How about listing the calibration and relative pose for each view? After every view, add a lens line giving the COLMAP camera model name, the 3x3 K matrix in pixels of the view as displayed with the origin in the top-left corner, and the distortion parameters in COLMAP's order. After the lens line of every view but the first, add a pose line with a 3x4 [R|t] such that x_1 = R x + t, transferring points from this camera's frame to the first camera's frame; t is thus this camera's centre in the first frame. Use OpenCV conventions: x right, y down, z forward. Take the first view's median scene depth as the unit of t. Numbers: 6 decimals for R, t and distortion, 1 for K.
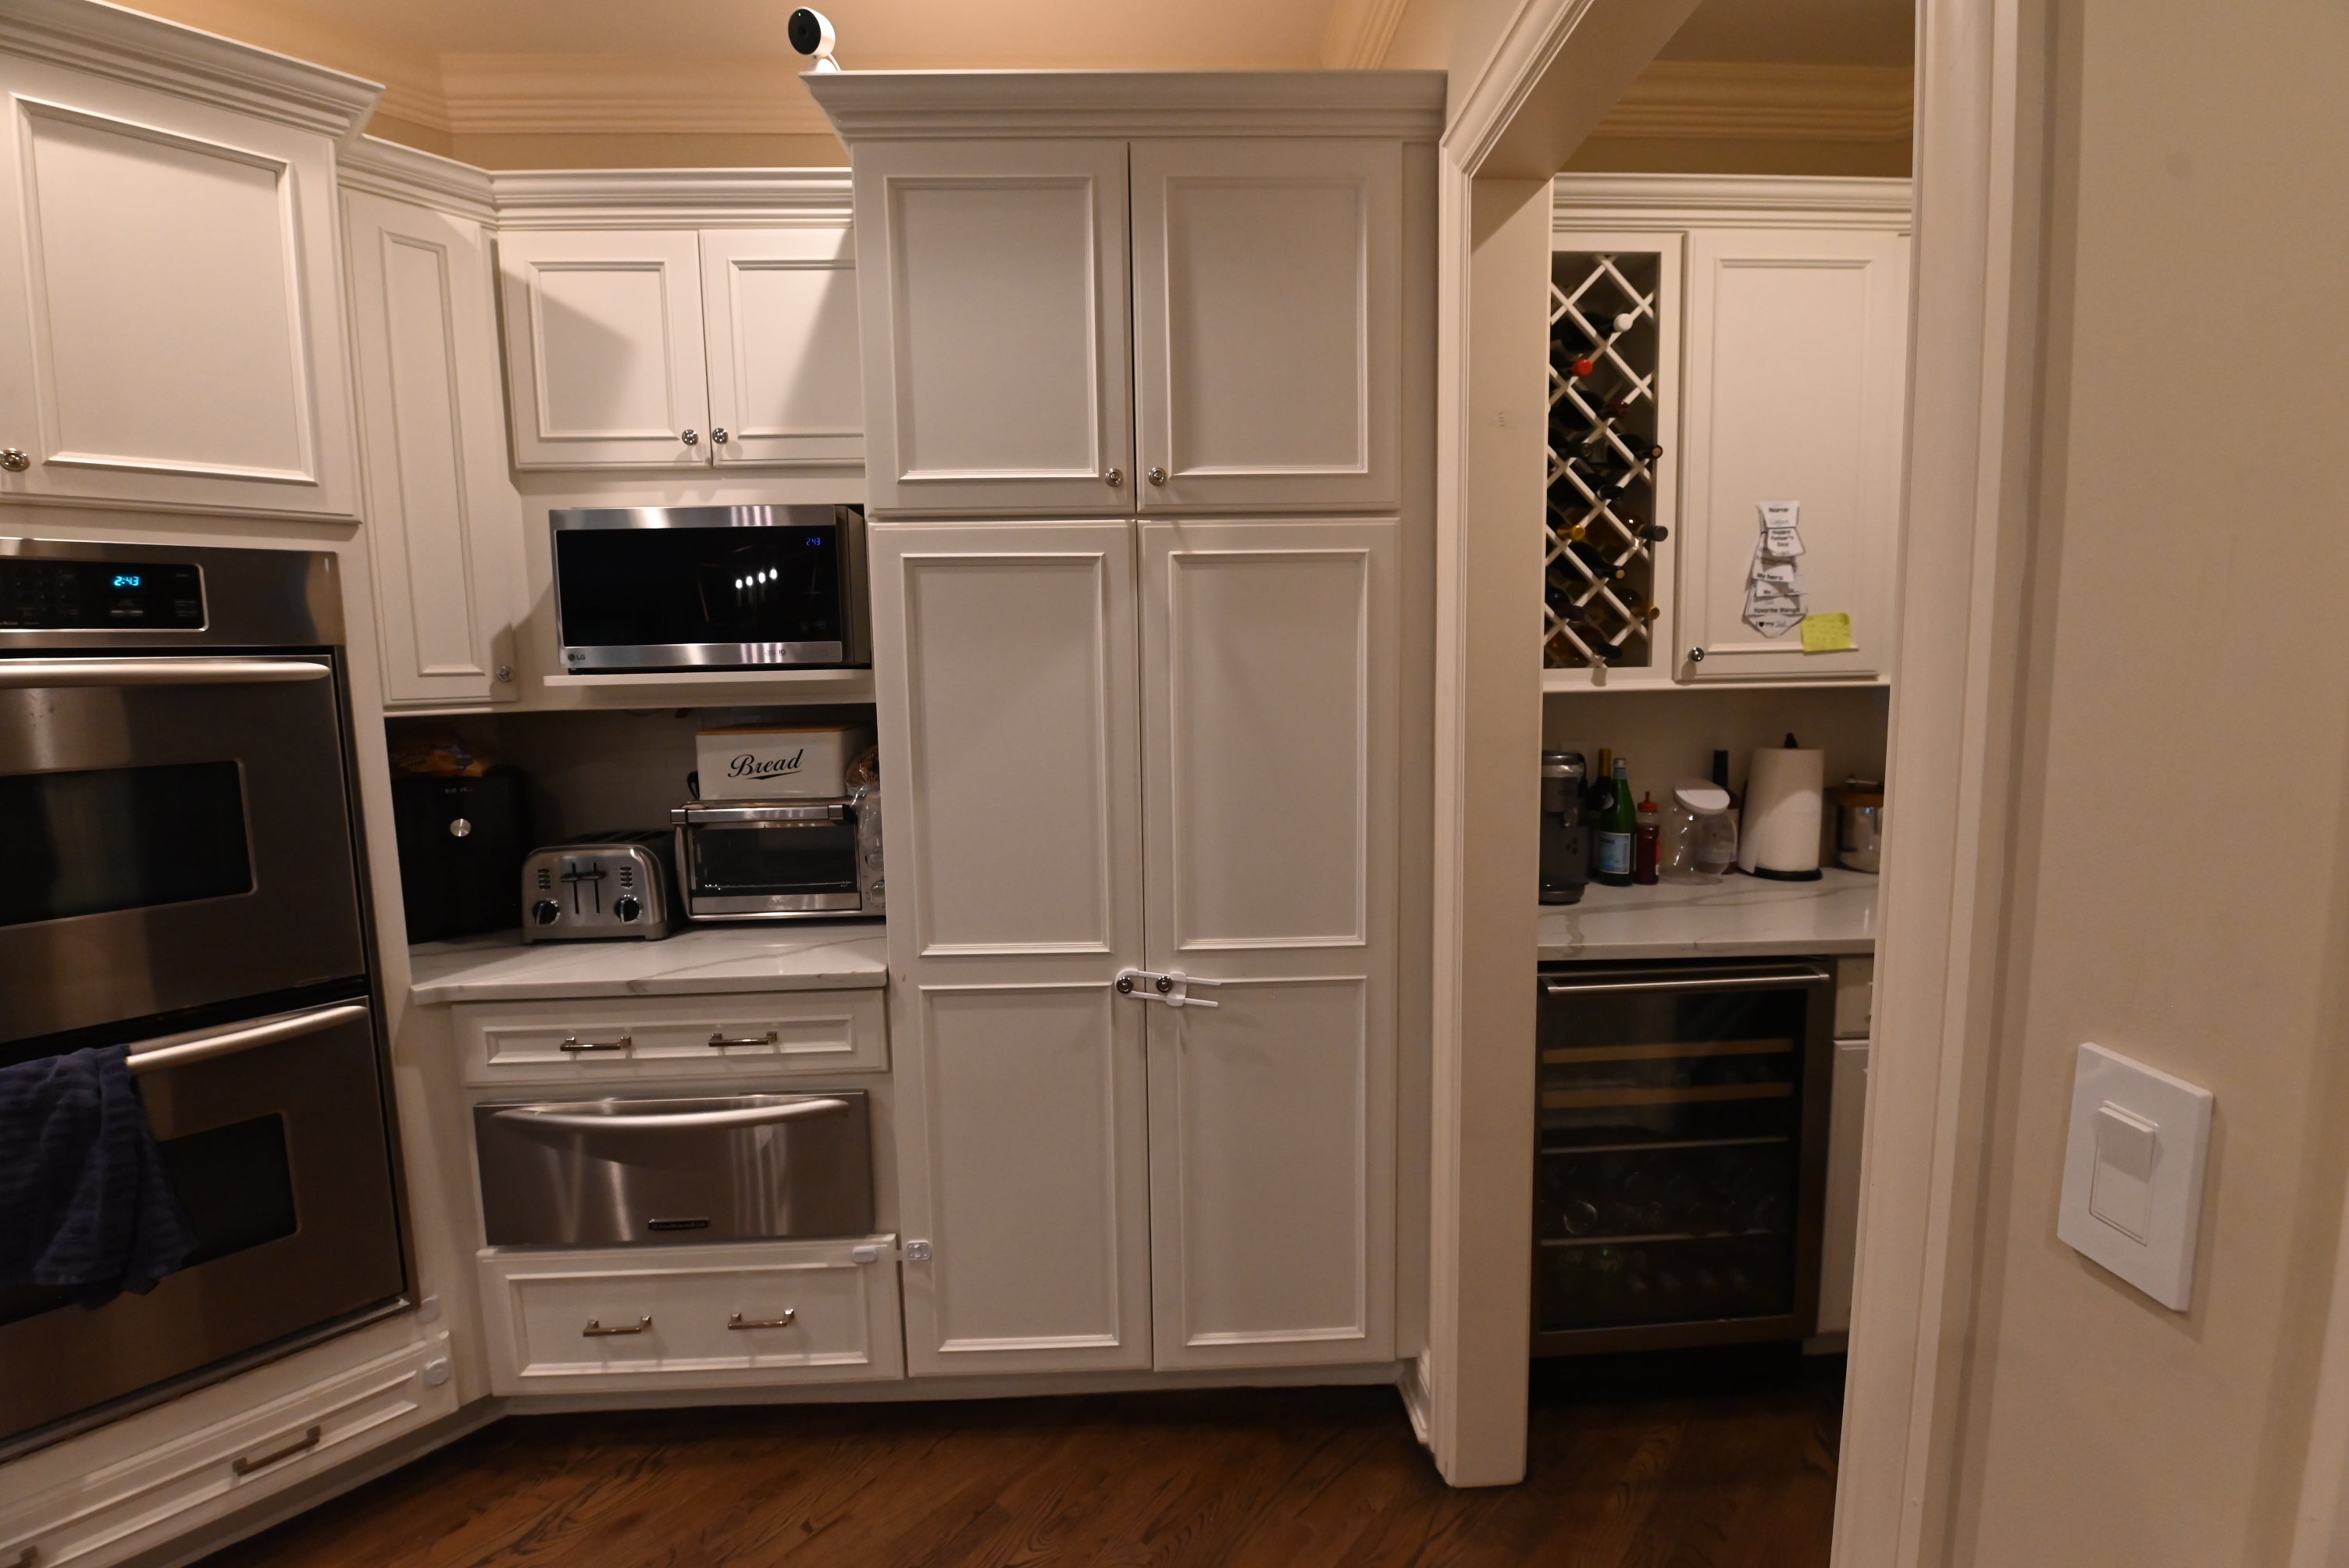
lens RADIAL K [[995.0, 0, 1184.0], [0, 995.0, 762.9], [0, 0, 1]] dist [-0.004002, -0.010379]
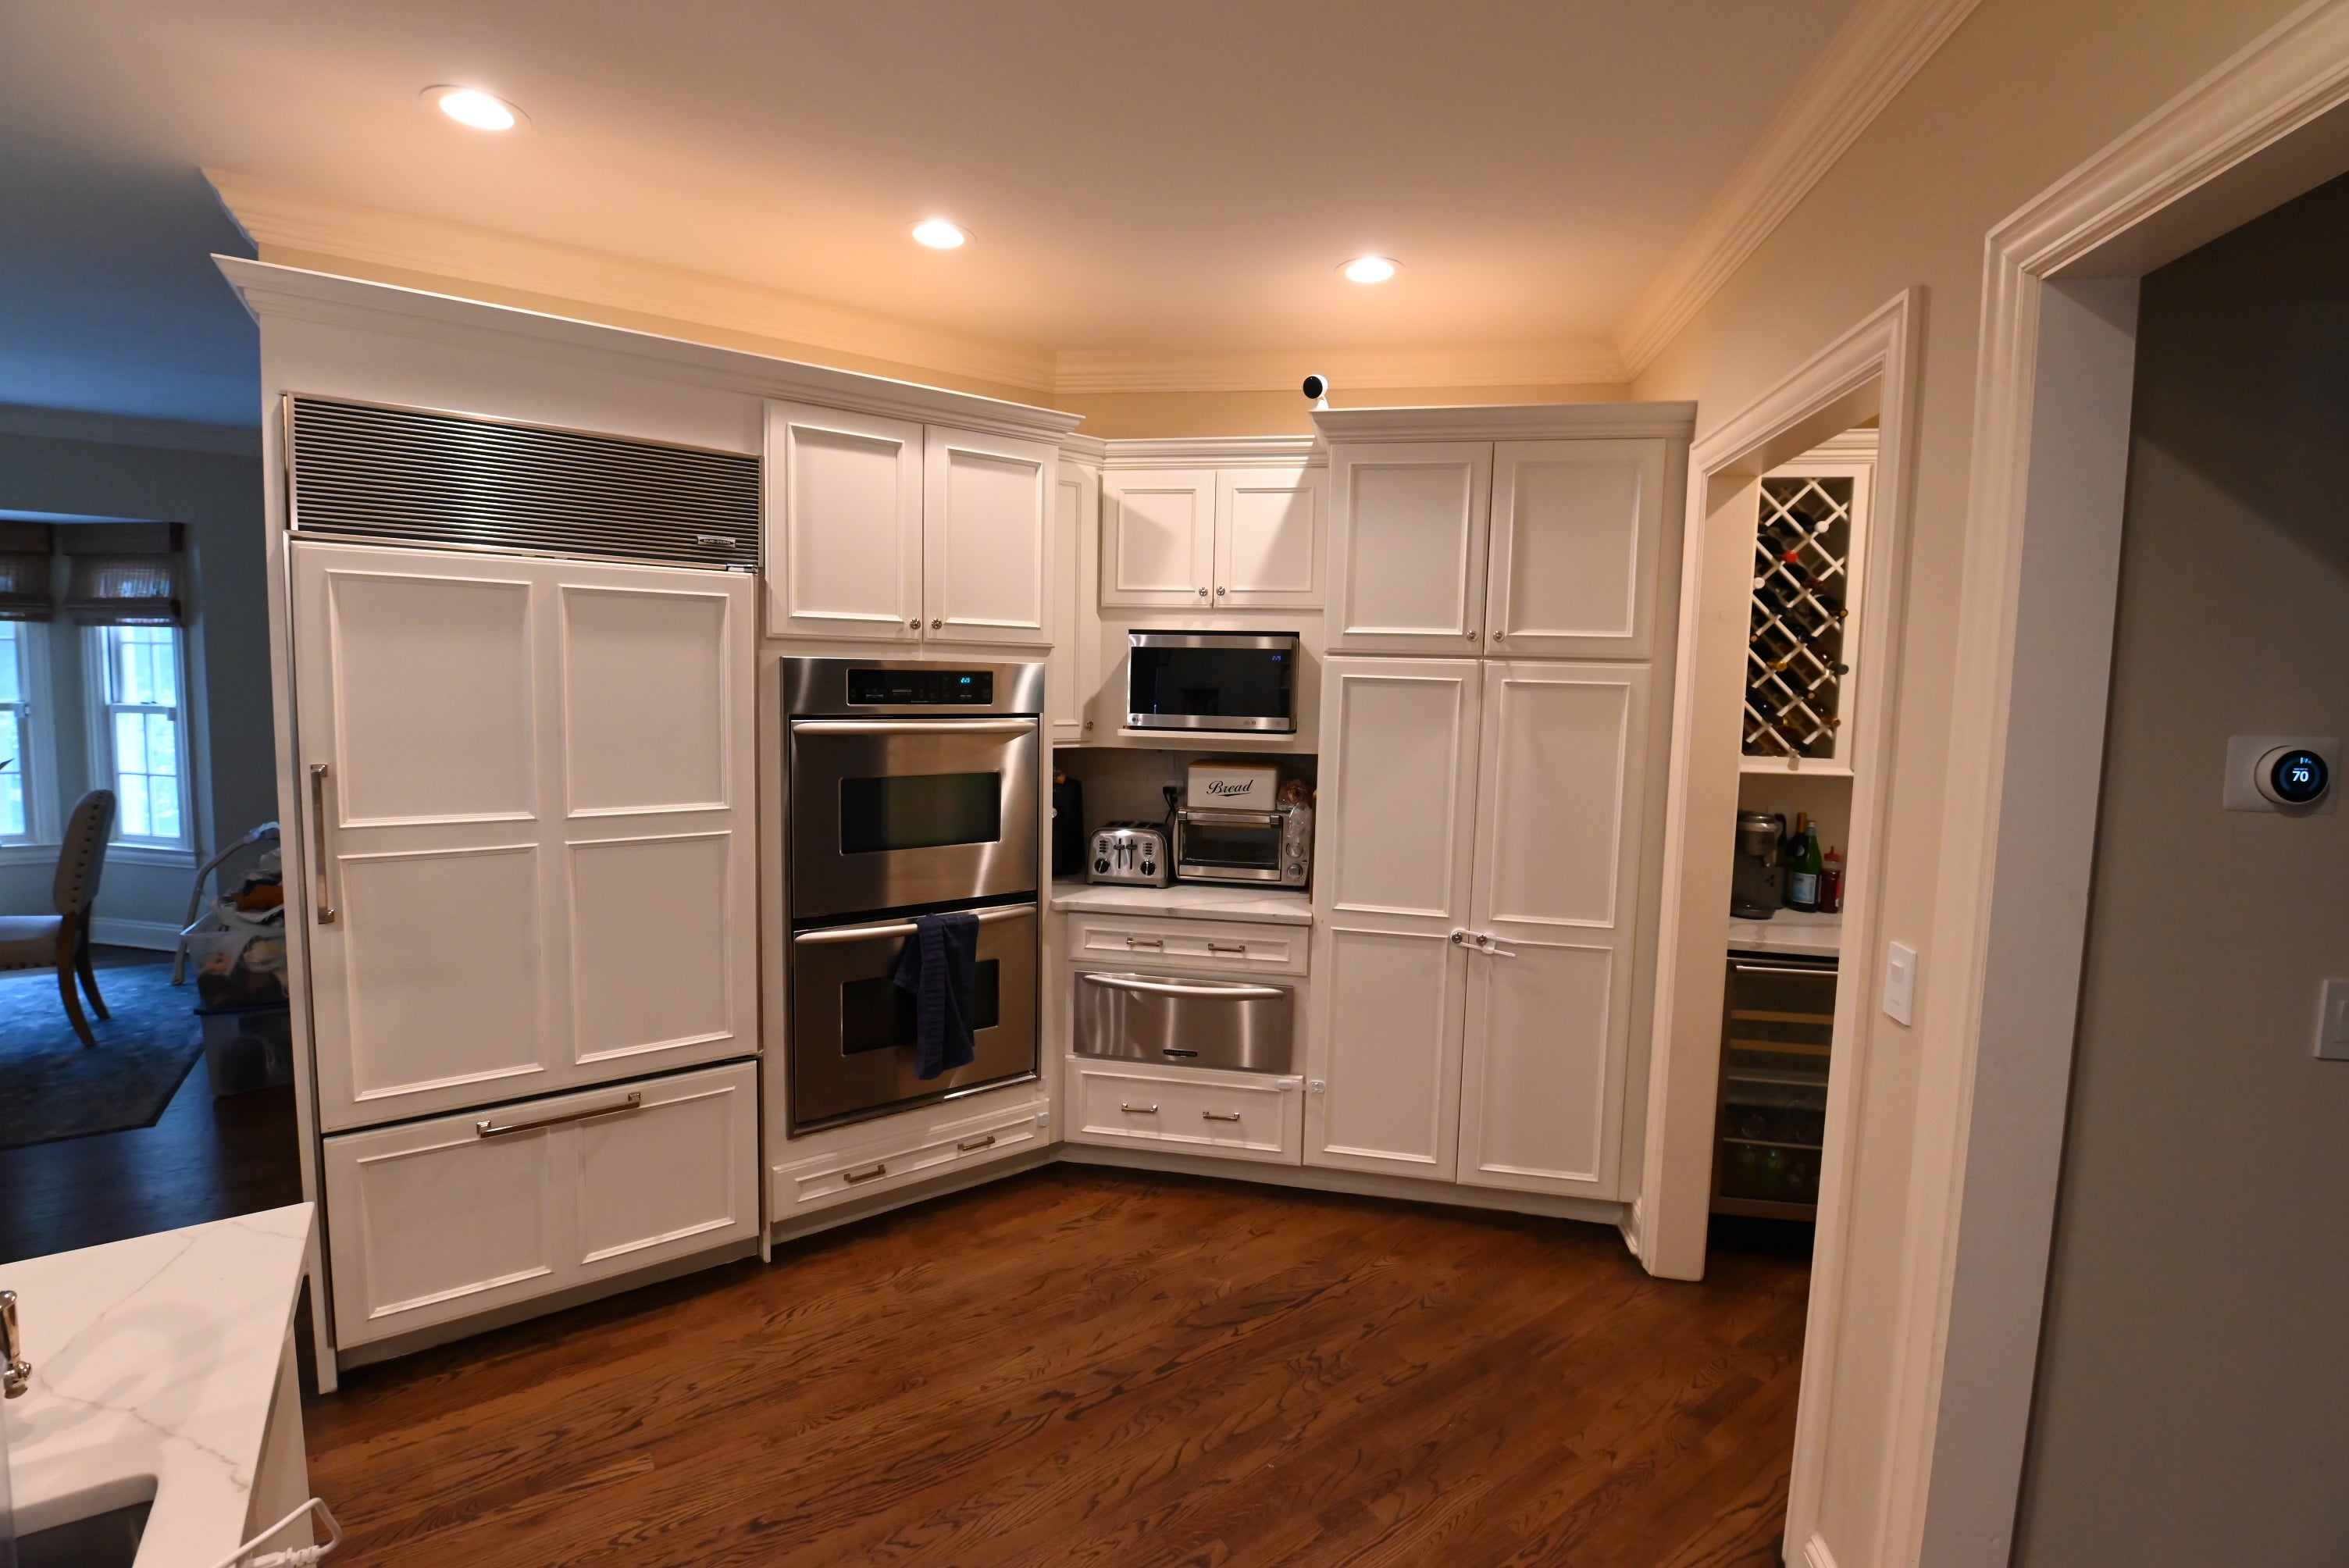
lens RADIAL K [[994.9, 0, 1188.5], [0, 994.9, 756.2], [0, 0, 1]] dist [-0.002368, -0.011769]
pose [[0.975002, 0.059003, -0.214219, -0.149890], [-0.063405, 0.997893, -0.013731, -0.025261], [0.212958, 0.026970, 0.976689, -0.679061]]
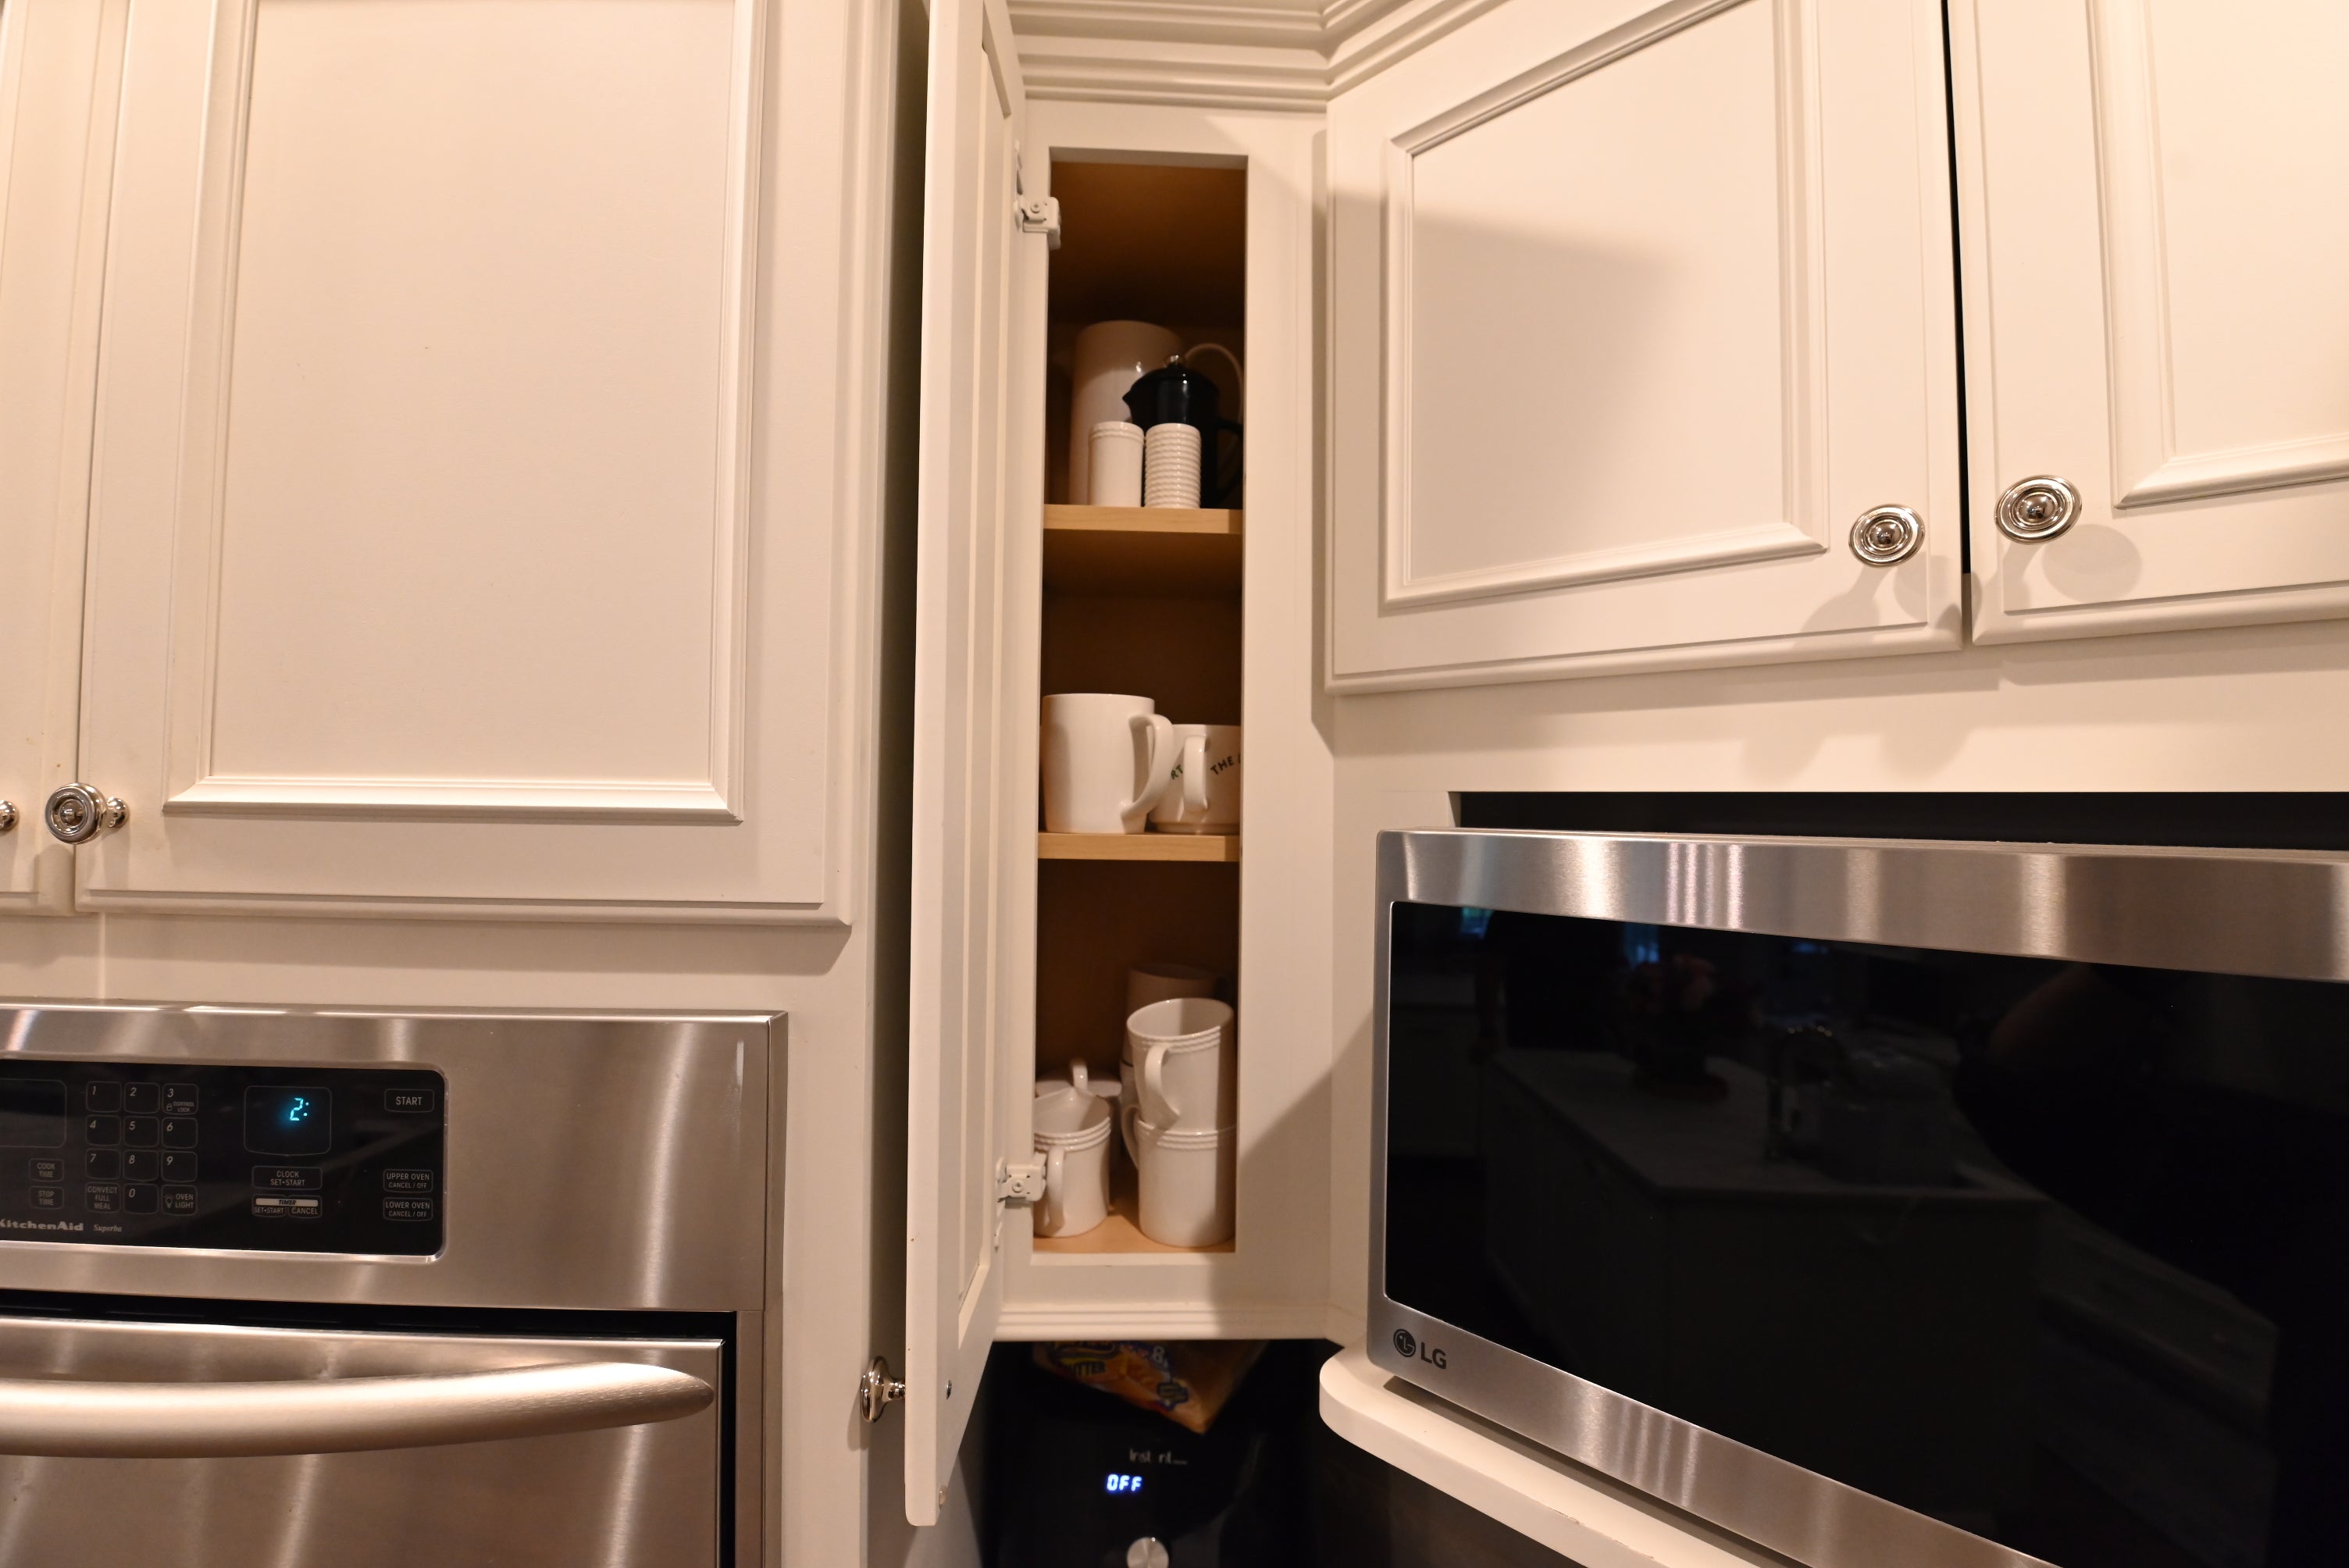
lens RADIAL K [[1015.3, 0, 1181.8], [0, 1015.3, 767.5], [0, 0, 1]] dist [-0.030769, -0.000555]
pose [[0.678568, 0.001472, -0.734536, -0.453443], [-0.101028, 0.990681, -0.091345, -0.239963], [0.727557, 0.136192, 0.672393, 0.743939]]
